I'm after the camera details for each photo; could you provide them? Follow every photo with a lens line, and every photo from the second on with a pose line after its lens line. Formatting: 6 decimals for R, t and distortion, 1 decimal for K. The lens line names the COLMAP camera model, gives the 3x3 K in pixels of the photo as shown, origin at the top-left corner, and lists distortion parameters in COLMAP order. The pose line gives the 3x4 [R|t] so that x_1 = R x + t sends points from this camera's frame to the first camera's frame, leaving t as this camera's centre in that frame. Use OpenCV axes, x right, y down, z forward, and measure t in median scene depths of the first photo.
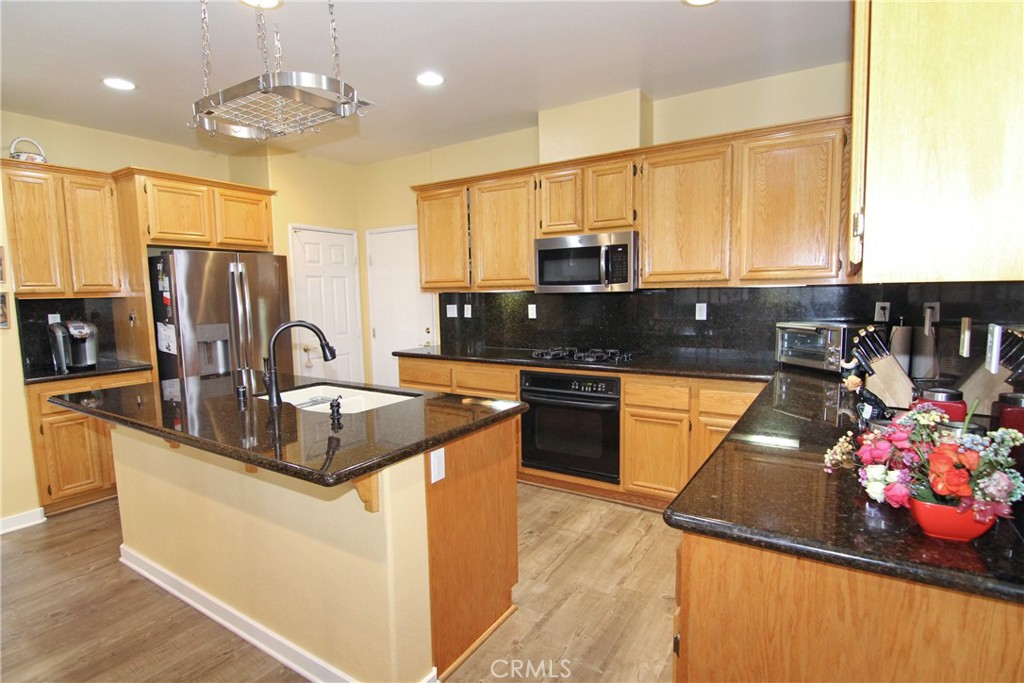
lens RADIAL K [[516.8, 0, 503.0], [0, 516.8, 345.2], [0, 0, 1]] dist [-0.014028, -0.006370]
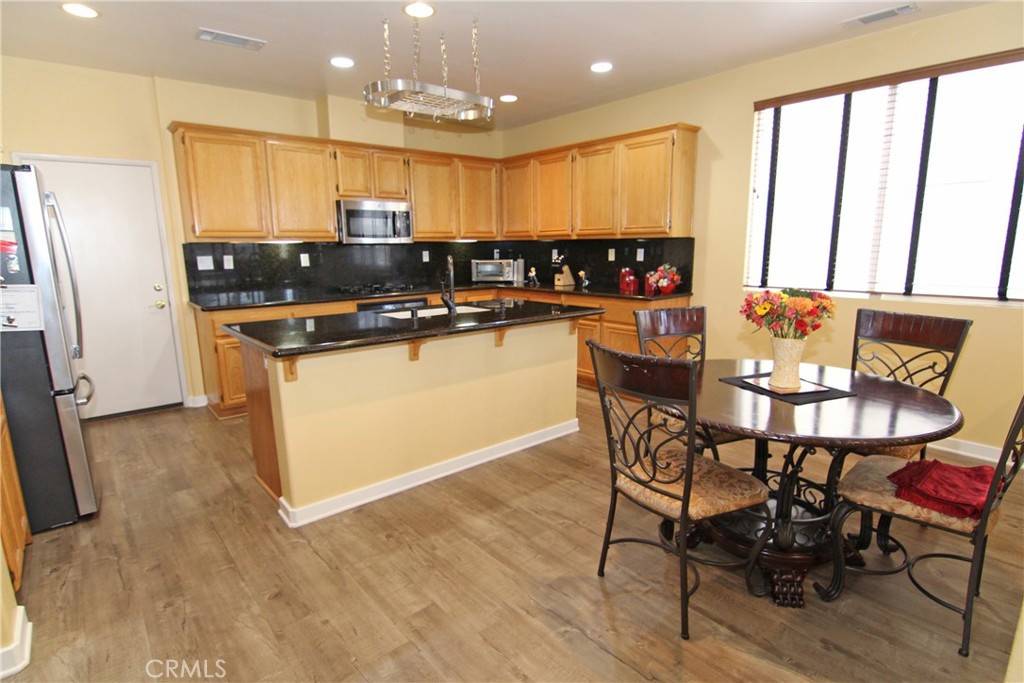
lens RADIAL K [[516.8, 0, 516.4], [0, 516.8, 346.4], [0, 0, 1]] dist [-0.014028, -0.006370]
pose [[0.281240, -0.168759, 0.944682, -1.093207], [0.102582, 0.984062, 0.145254, 0.007675], [-0.954139, 0.056057, 0.294069, 0.251776]]
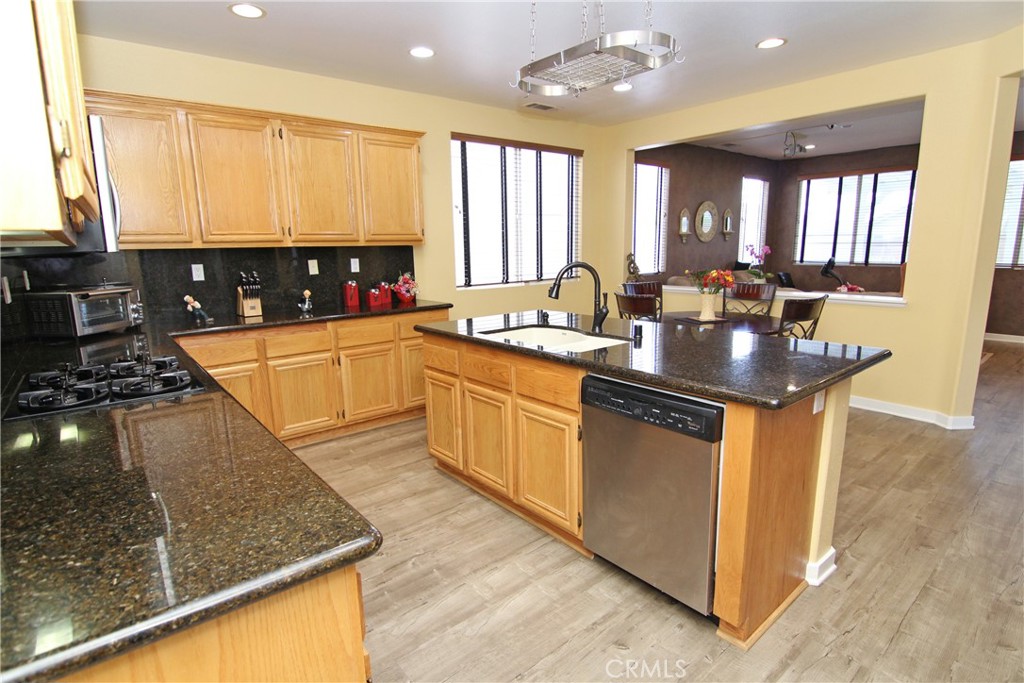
lens RADIAL K [[516.8, 0, 508.9], [0, 516.8, 342.4], [0, 0, 1]] dist [-0.014028, -0.006370]
pose [[-0.949074, -0.017611, 0.314561, -0.388019], [0.070840, 0.960941, 0.267535, -0.120067], [-0.306986, 0.276194, -0.910756, 1.344680]]
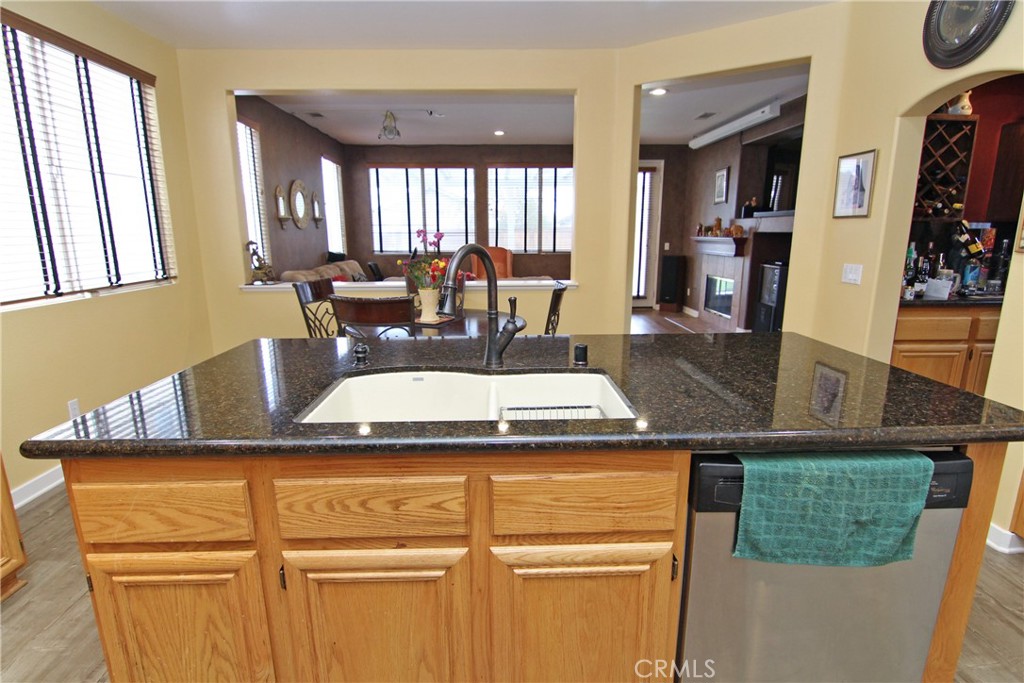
lens RADIAL K [[516.8, 0, 510.8], [0, 516.8, 343.2], [0, 0, 1]] dist [-0.014028, -0.006370]
pose [[-0.819420, 0.136356, -0.556739, -0.038975], [-0.044433, 0.953259, 0.298868, -0.080682], [0.571469, 0.269636, -0.775061, 0.961604]]
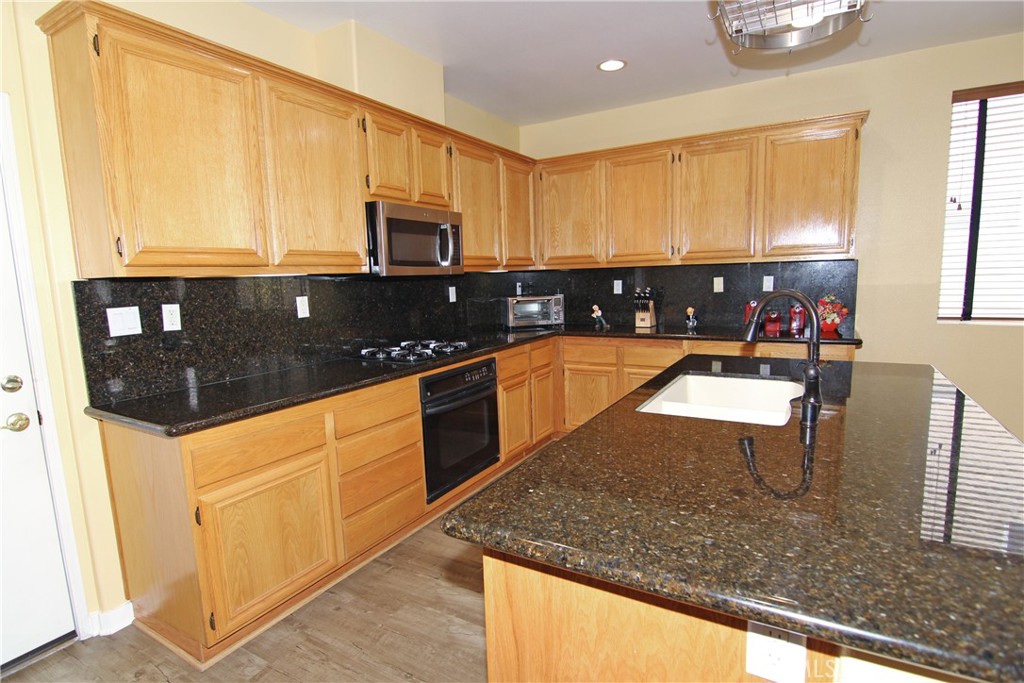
lens RADIAL K [[516.8, 0, 514.0], [0, 516.8, 346.4], [0, 0, 1]] dist [-0.014028, -0.006370]
pose [[-0.050910, -0.114924, 0.992069, -0.708690], [0.133847, 0.983610, 0.120813, -0.068697], [-0.989693, 0.138936, -0.034694, 0.892120]]
